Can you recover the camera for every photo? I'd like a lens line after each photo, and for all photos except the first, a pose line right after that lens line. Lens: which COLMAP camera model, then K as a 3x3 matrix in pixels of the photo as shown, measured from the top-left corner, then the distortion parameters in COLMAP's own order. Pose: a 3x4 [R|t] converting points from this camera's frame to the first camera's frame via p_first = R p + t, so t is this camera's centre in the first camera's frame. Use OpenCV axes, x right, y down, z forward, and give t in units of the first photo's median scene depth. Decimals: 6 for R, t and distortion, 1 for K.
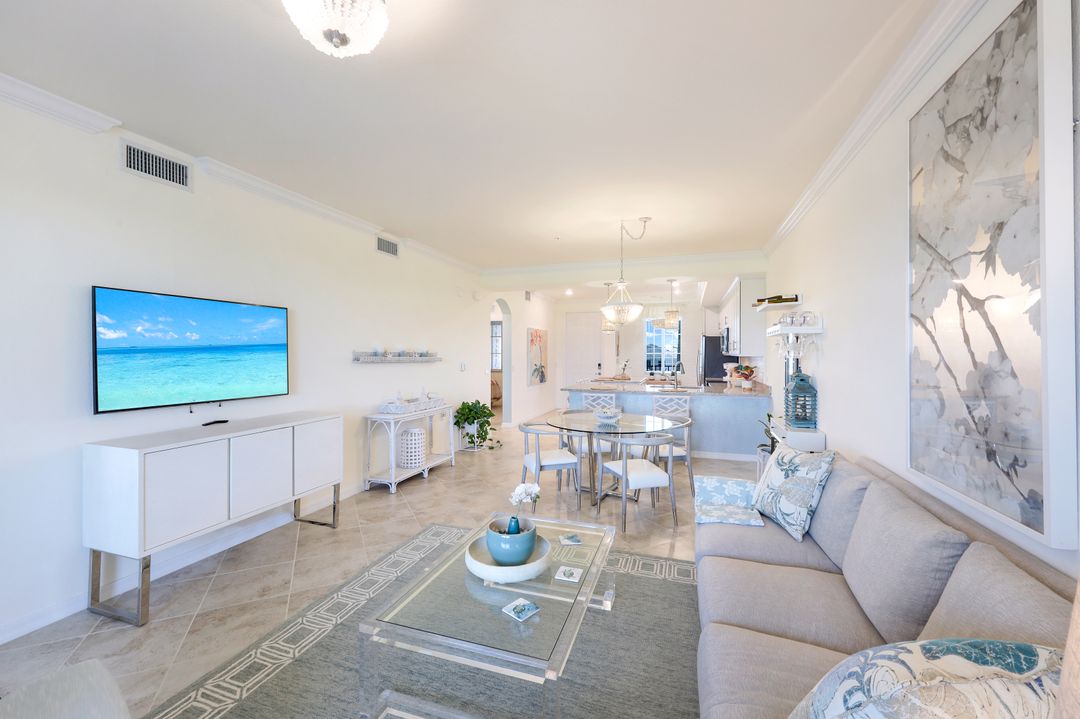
lens RADIAL K [[447.2, 0, 539.0], [0, 447.2, 355.7], [0, 0, 1]] dist [0.012360, -0.000220]
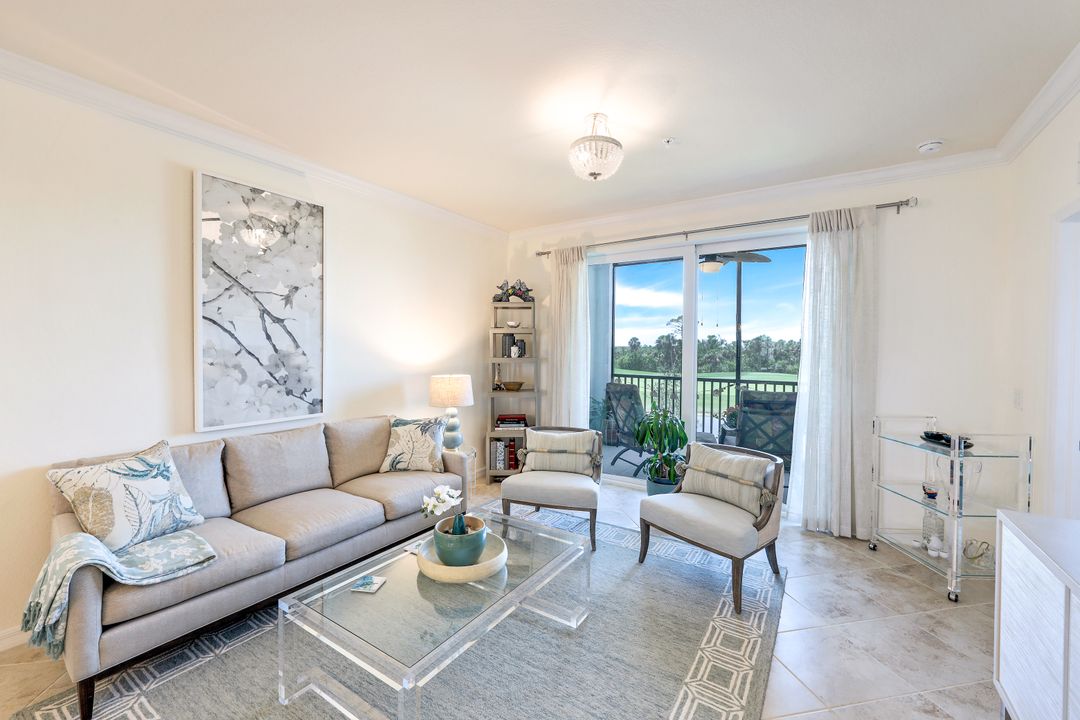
lens RADIAL K [[447.2, 0, 537.5], [0, 447.2, 355.0], [0, 0, 1]] dist [0.012360, -0.000220]
pose [[-0.967432, -0.013959, 0.252747, -0.175948], [-0.007212, 0.999593, 0.027602, -0.006633], [-0.253029, 0.024880, -0.967139, 0.719659]]
